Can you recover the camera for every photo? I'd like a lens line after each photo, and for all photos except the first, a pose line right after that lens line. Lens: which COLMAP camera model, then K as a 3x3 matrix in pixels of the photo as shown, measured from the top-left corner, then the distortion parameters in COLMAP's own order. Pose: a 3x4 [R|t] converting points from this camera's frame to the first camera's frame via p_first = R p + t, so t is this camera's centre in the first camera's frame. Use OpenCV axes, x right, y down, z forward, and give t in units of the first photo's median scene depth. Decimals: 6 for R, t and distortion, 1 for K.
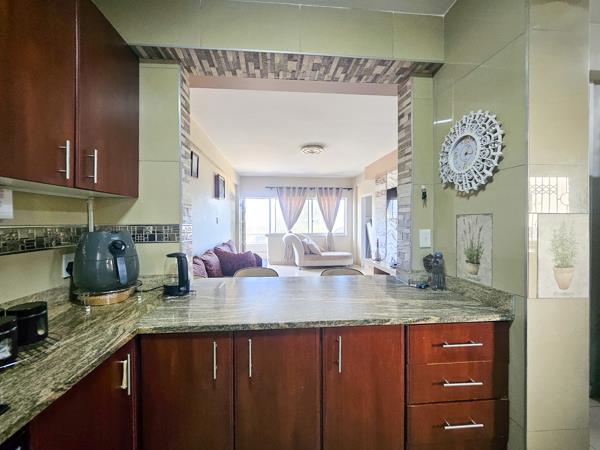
lens RADIAL K [[242.7, 0, 300.0], [0, 242.7, 225.0], [0, 0, 1]] dist [-0.000029, -0.000085]
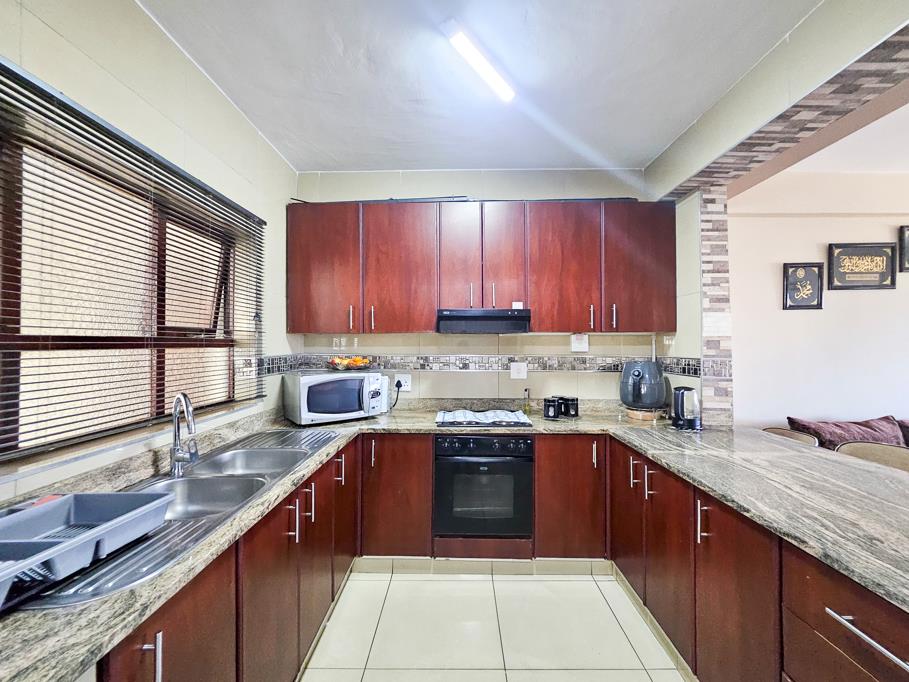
lens RADIAL K [[880.5, 0, 454.5], [0, 880.5, 341.0], [0, 0, 1]] dist [0.183935, -0.430052]
pose [[-0.131594, 0.029523, -0.990864, 1.105135], [-0.003095, 0.999539, 0.030193, -0.062270], [0.991299, 0.007040, -0.131442, 0.182818]]
